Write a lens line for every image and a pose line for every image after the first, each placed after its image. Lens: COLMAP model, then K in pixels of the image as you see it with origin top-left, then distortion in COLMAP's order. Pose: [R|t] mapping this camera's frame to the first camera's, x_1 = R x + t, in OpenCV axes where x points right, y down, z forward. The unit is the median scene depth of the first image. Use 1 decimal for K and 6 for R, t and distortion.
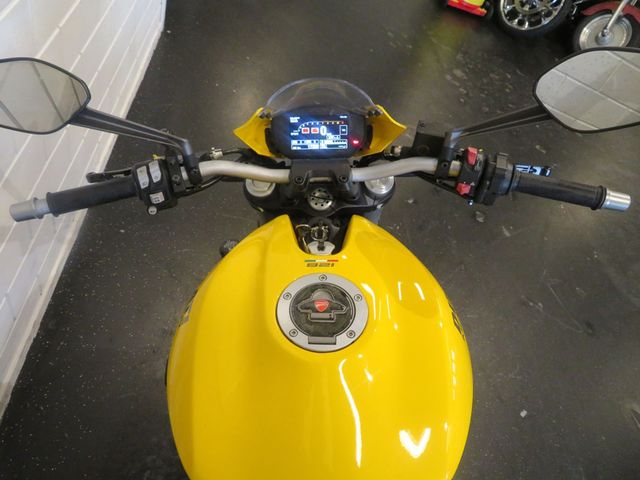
lens RADIAL K [[438.7, 0, 320.0], [0, 438.7, 240.0], [0, 0, 1]] dist [0.001361, -0.001244]
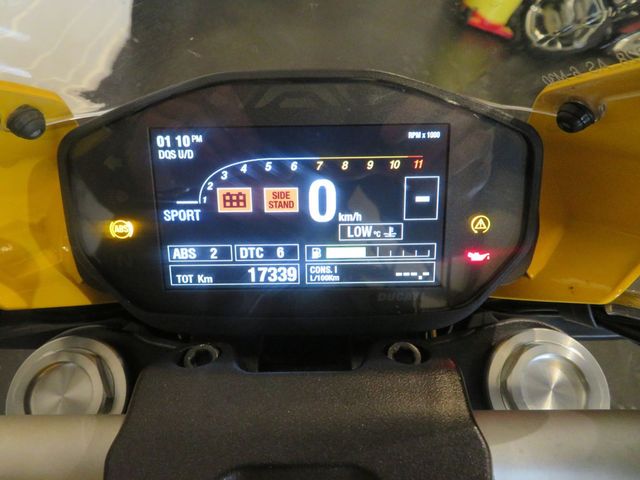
lens RADIAL K [[438.7, 0, 320.0], [0, 438.7, 240.0], [0, 0, 1]] dist [0.001361, -0.001244]
pose [[0.999900, 0.009203, -0.010734, 0.008967], [-0.009870, 0.997911, -0.063847, -0.217027], [0.010124, 0.063947, 0.997902, 0.794031]]
